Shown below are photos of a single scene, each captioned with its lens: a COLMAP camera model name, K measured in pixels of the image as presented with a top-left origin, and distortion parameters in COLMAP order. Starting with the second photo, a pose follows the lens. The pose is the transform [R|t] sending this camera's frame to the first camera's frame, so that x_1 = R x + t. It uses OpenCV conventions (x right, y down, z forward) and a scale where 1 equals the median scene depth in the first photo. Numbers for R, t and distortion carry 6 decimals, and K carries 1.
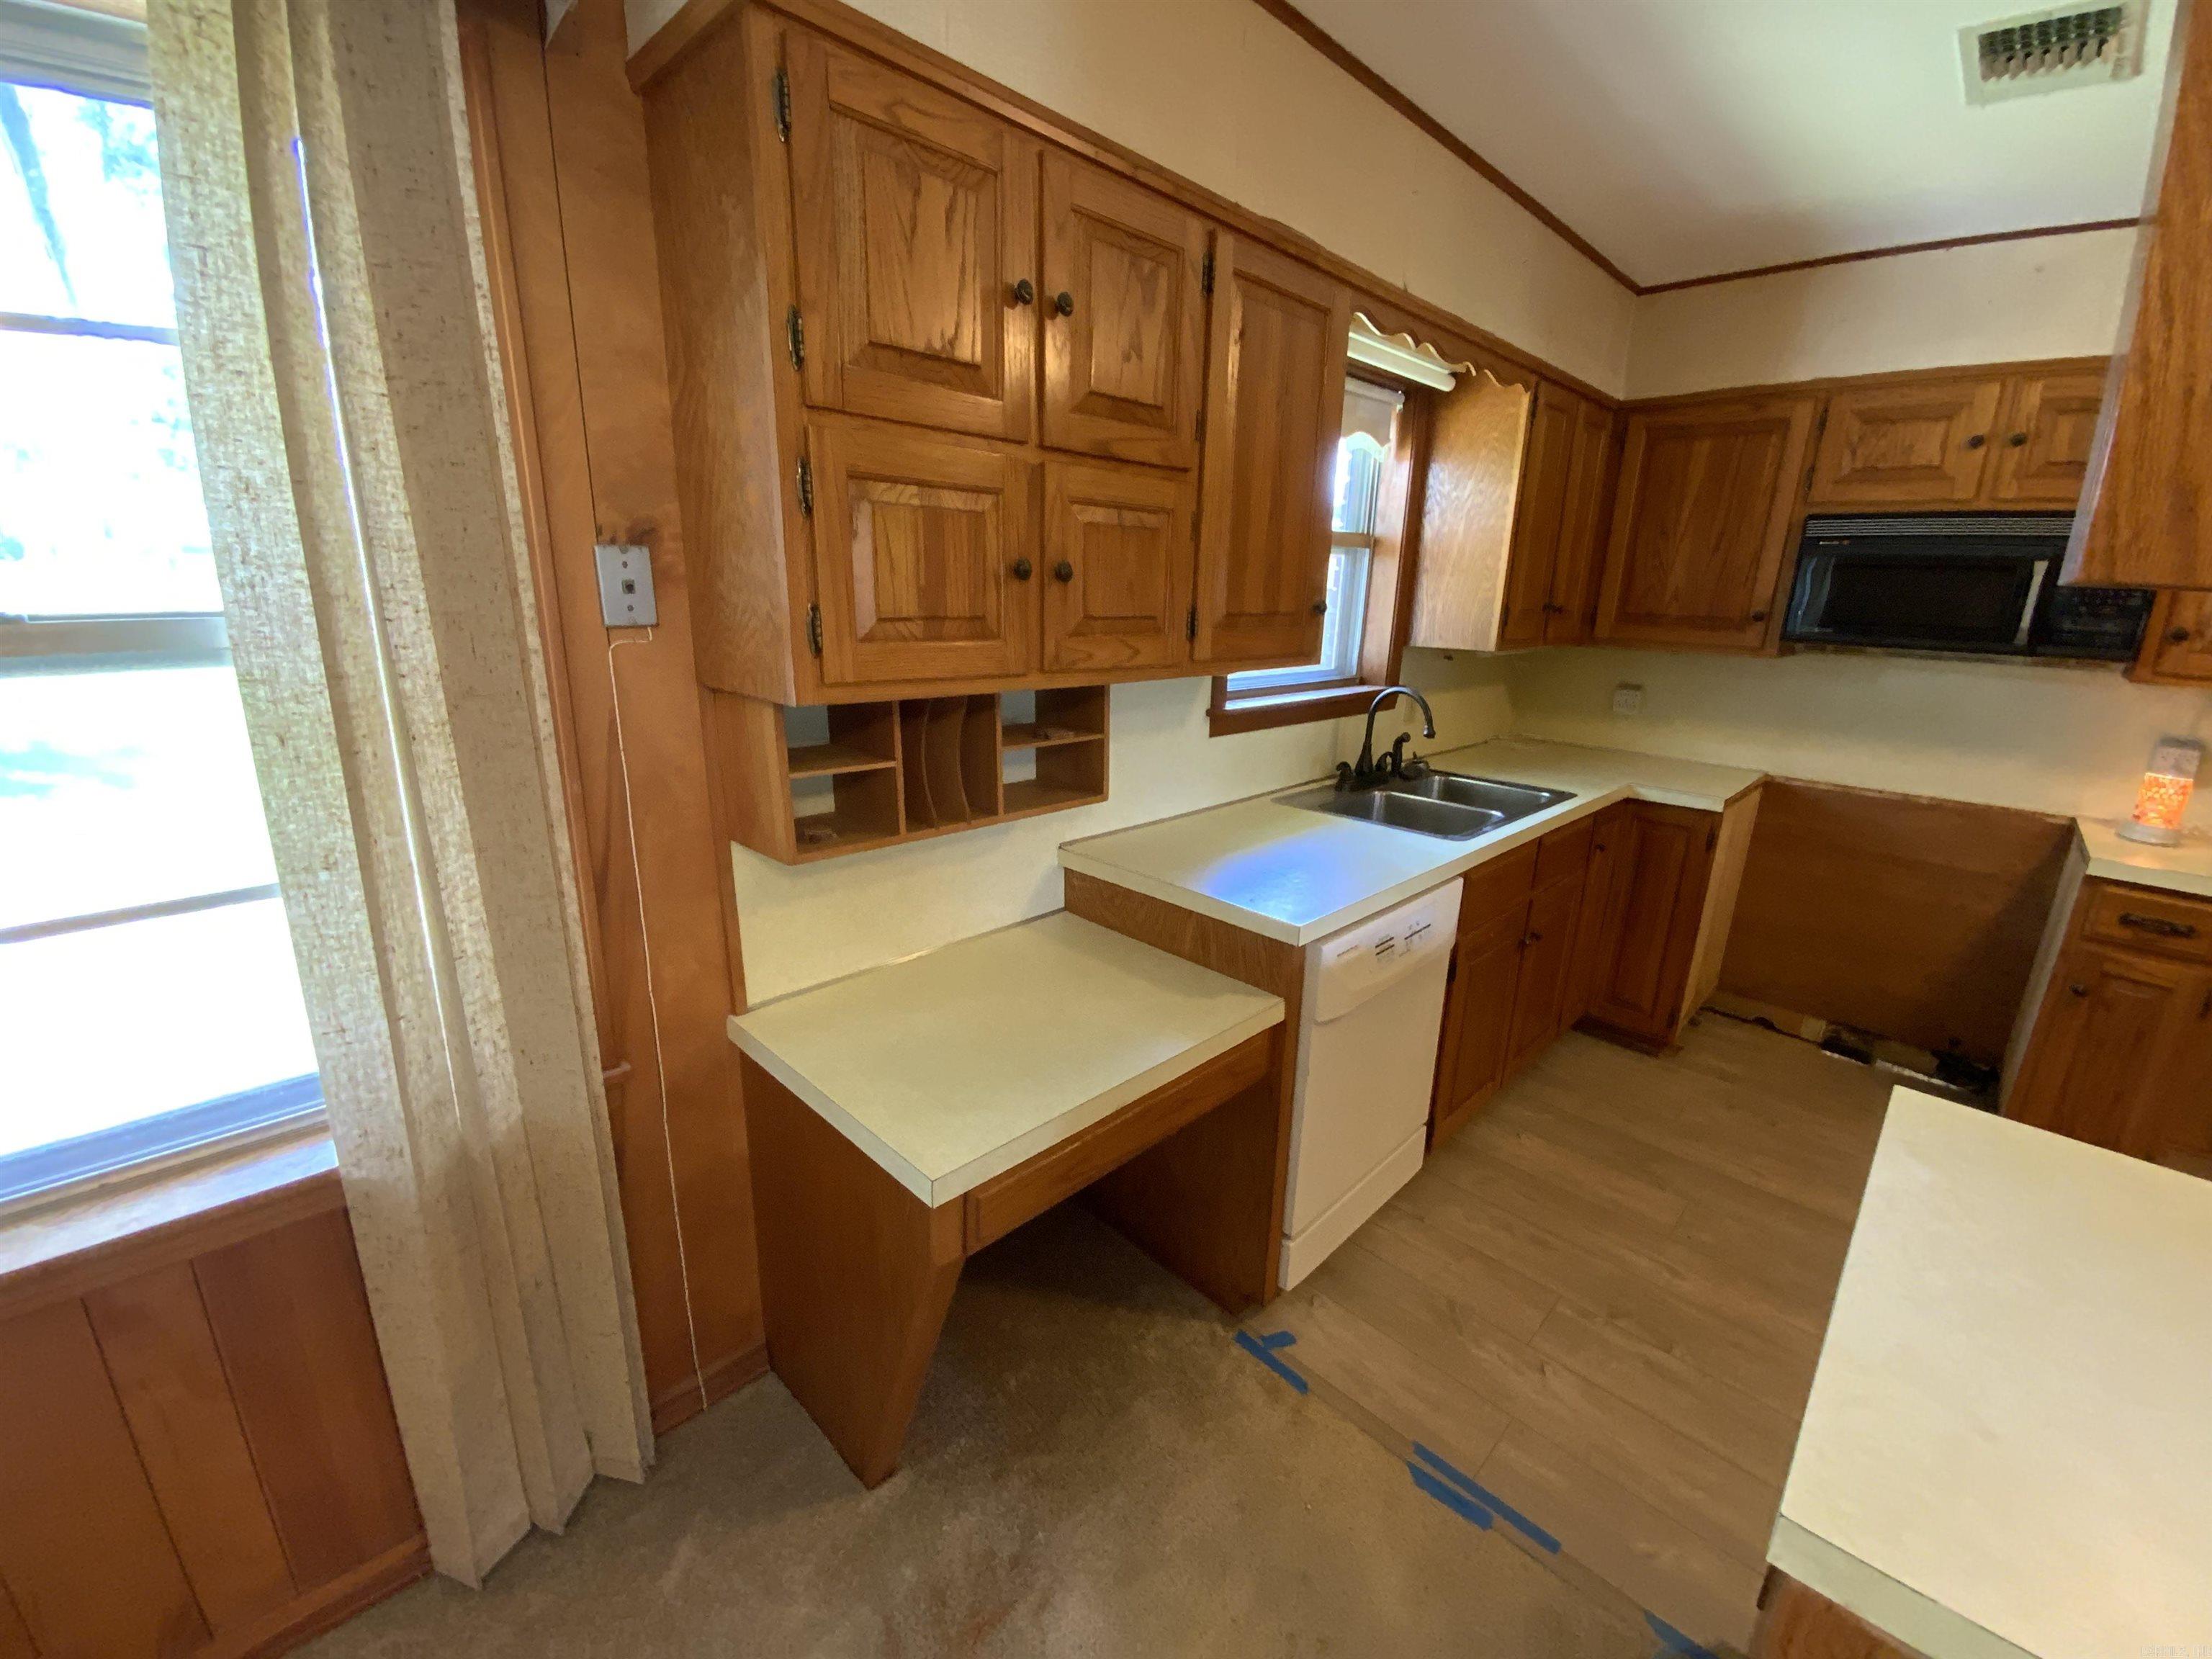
lens RADIAL K [[902.2, 0, 1102.4], [0, 902.2, 835.3], [0, 0, 1]] dist [0.001866, -0.009876]
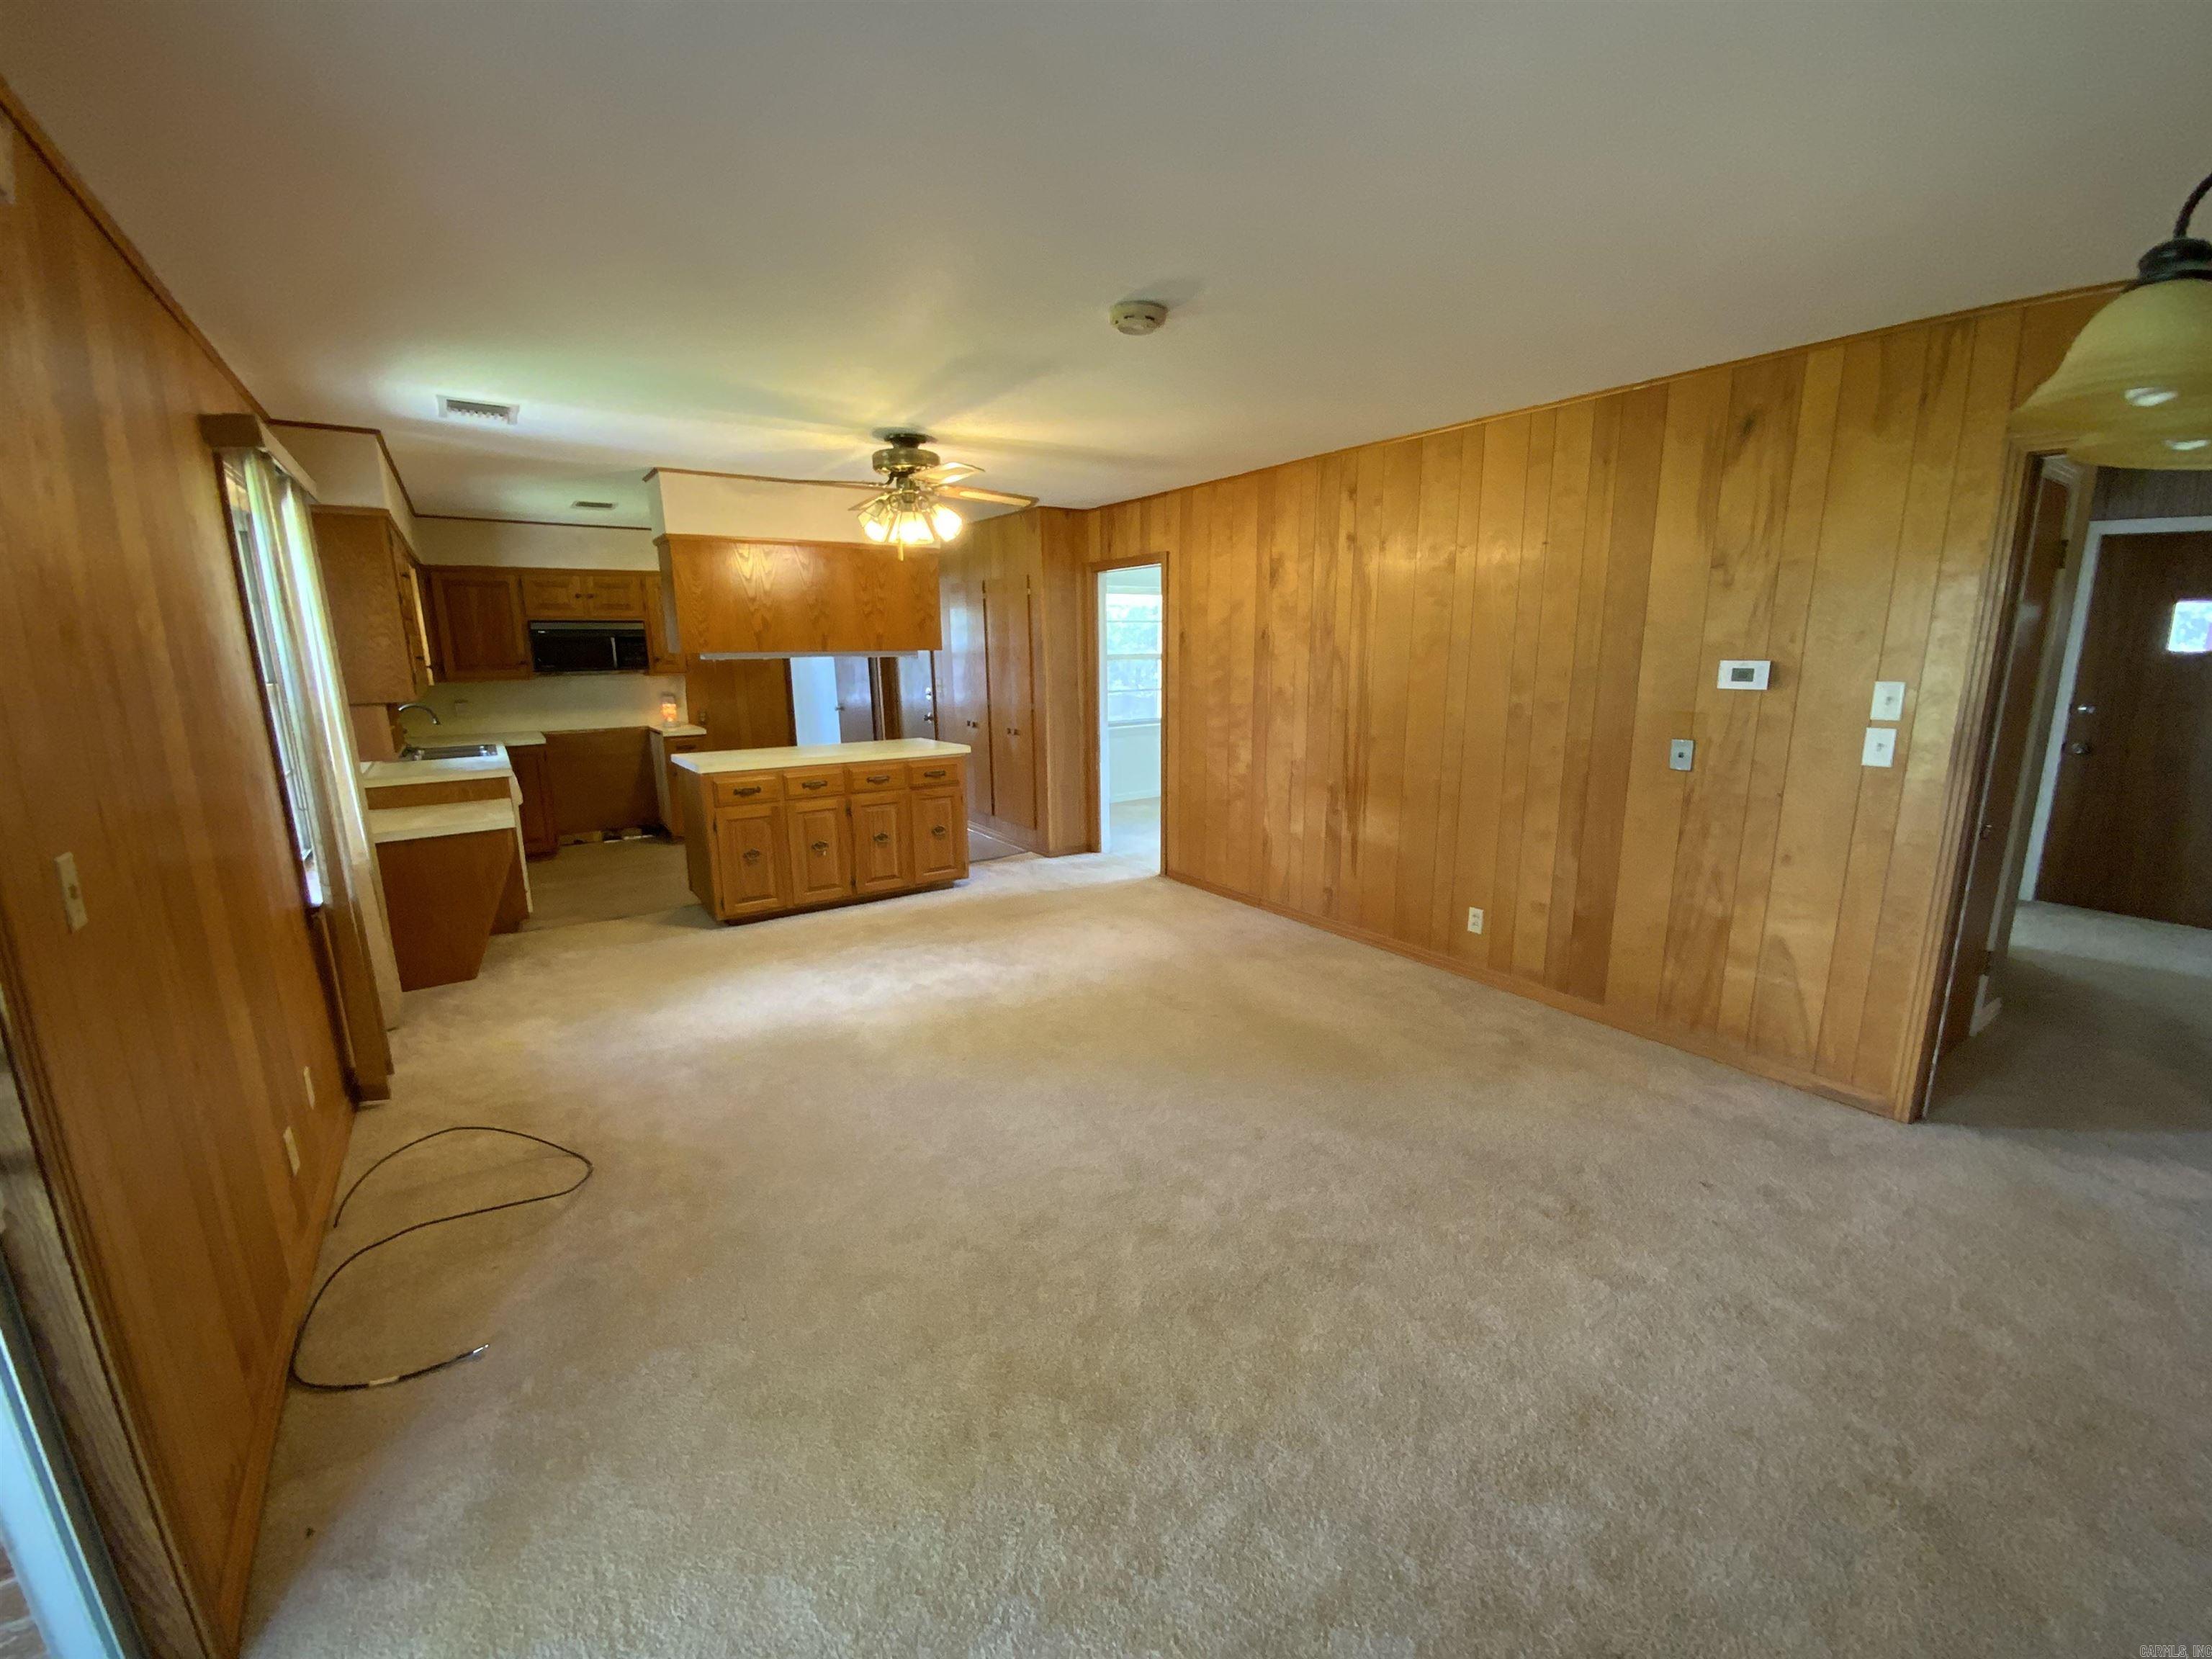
lens RADIAL K [[902.2, 0, 1099.7], [0, 902.2, 833.8], [0, 0, 1]] dist [0.001866, -0.009876]
pose [[0.169638, -0.230606, 0.958146, -1.590244], [0.281621, 0.943039, 0.177109, 0.213493], [-0.944411, 0.239790, 0.224918, -0.976515]]
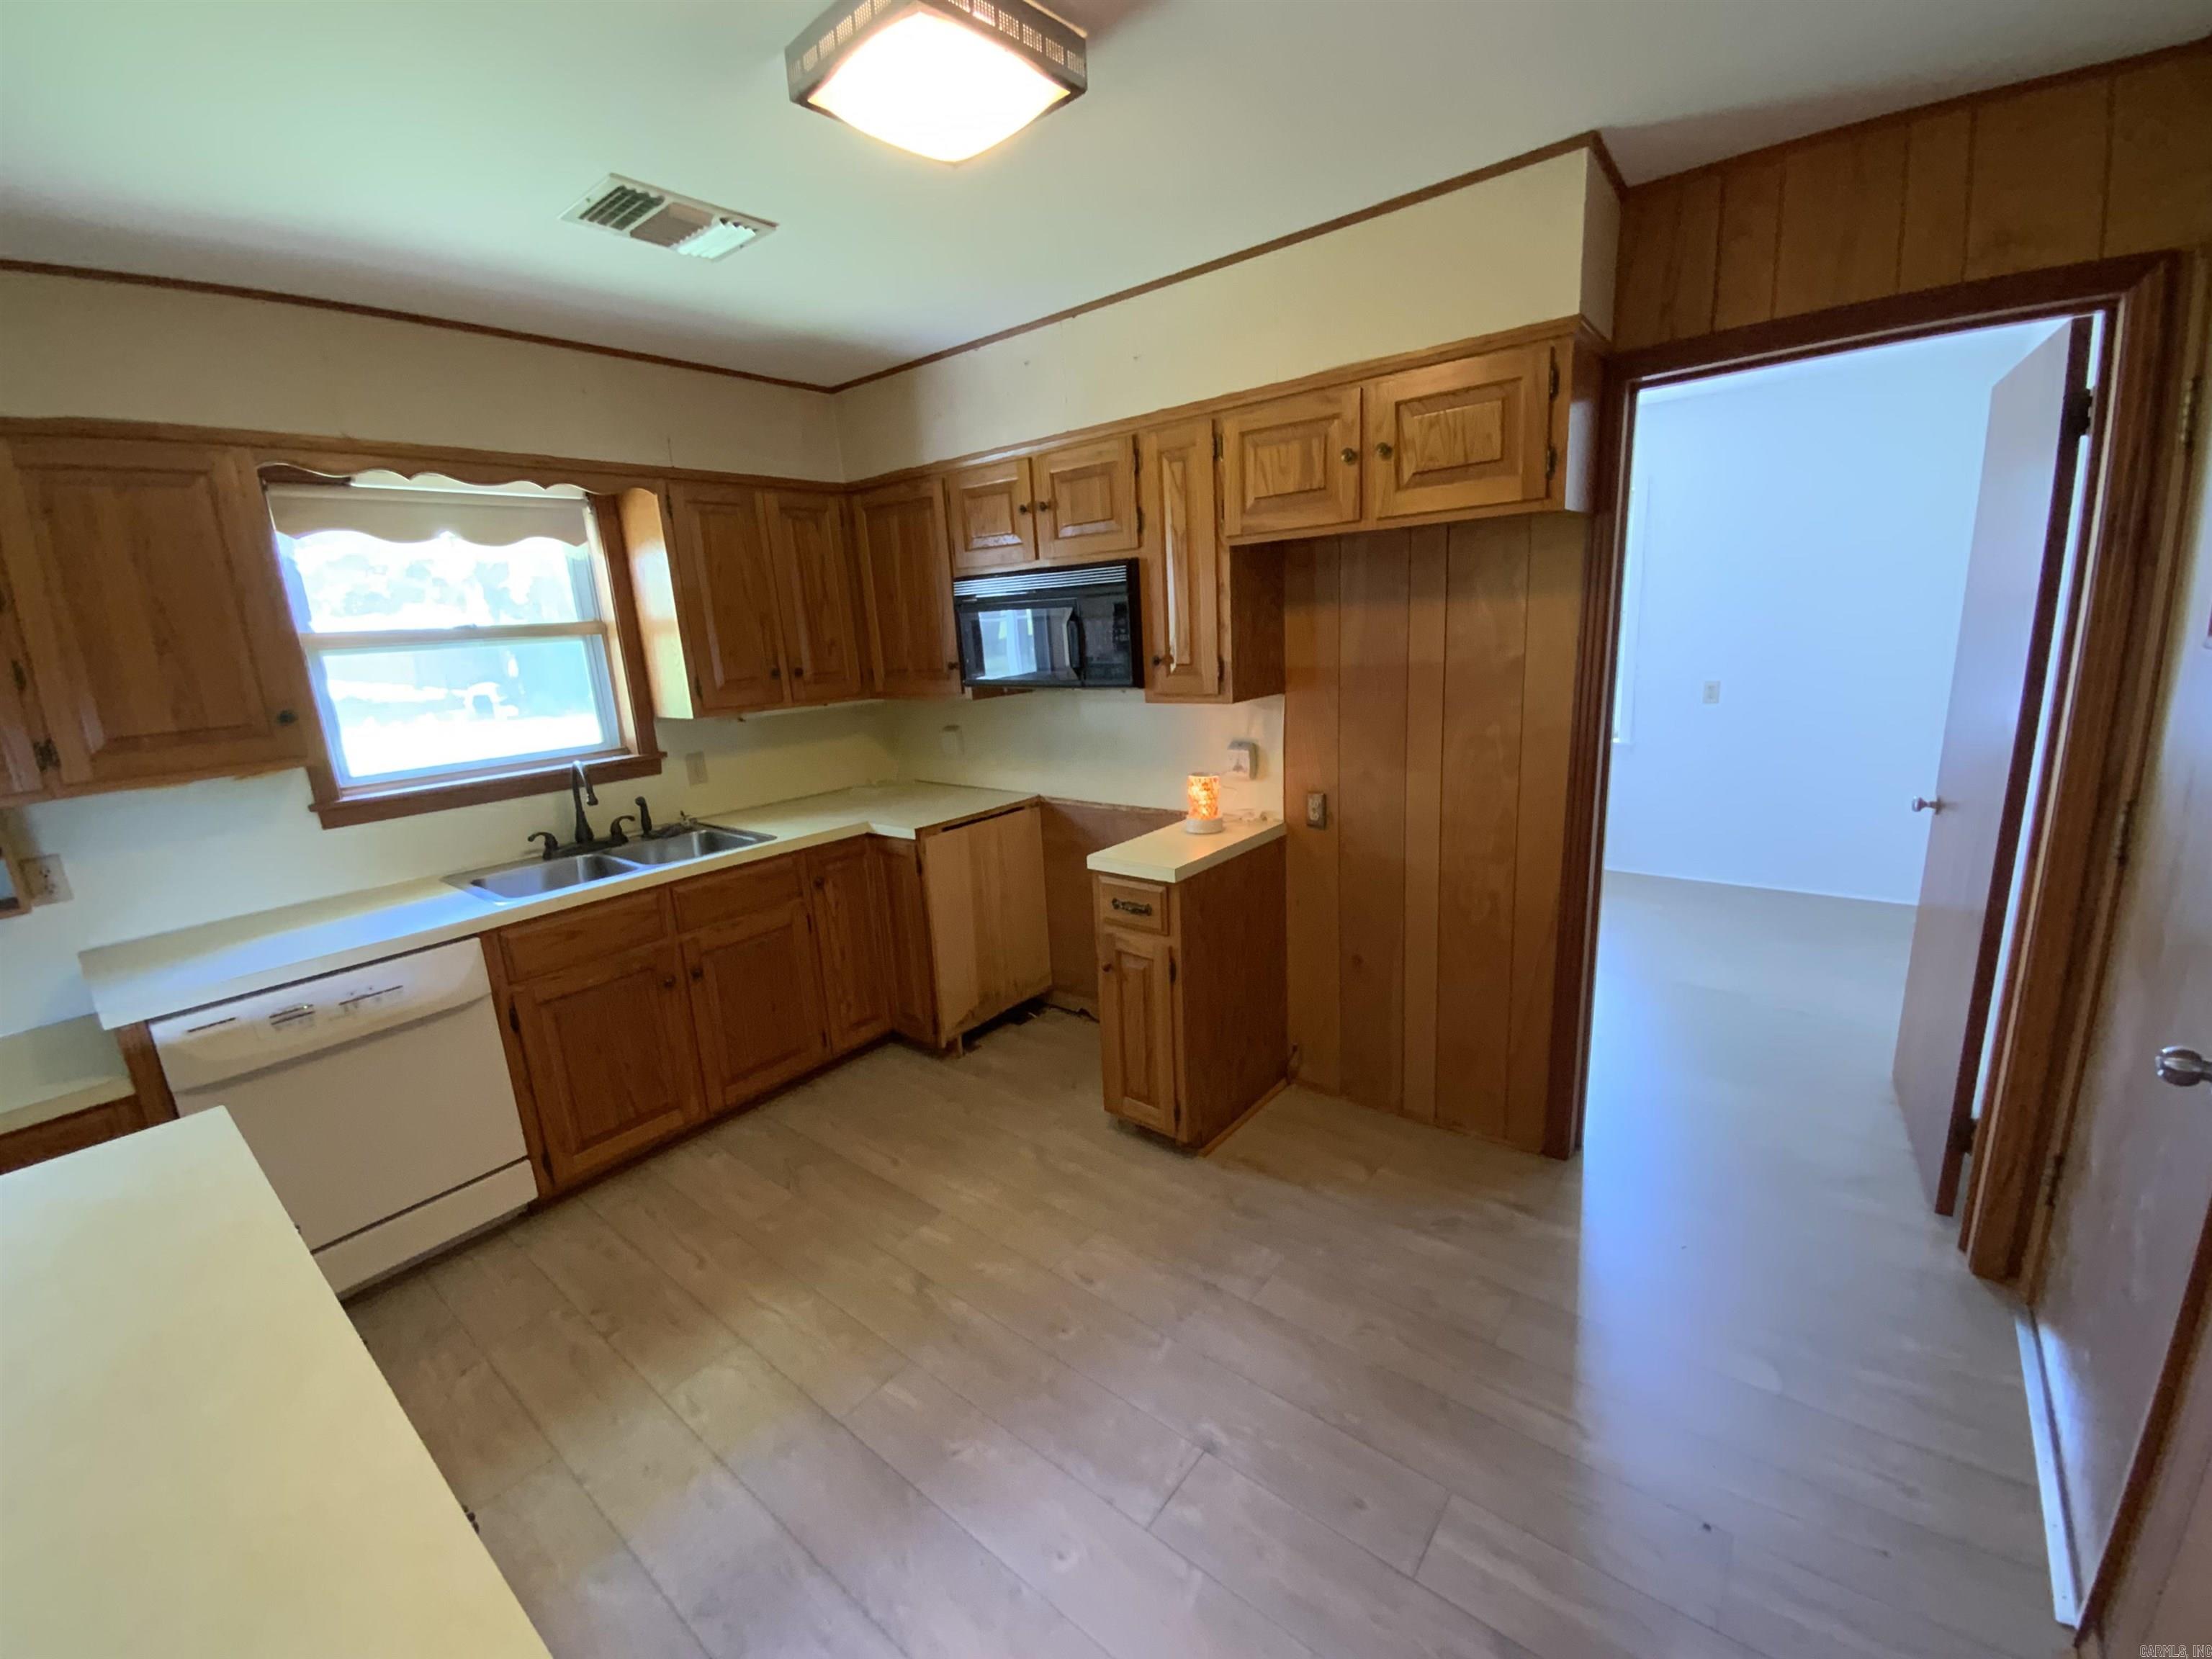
lens RADIAL K [[902.2, 0, 1106.4], [0, 902.2, 826.7], [0, 0, 1]] dist [0.001866, -0.009876]
pose [[0.988188, -0.105131, 0.111499, 0.906372], [0.110546, 0.992917, -0.043535, 0.038561], [-0.106133, 0.055346, 0.992810, -0.172808]]
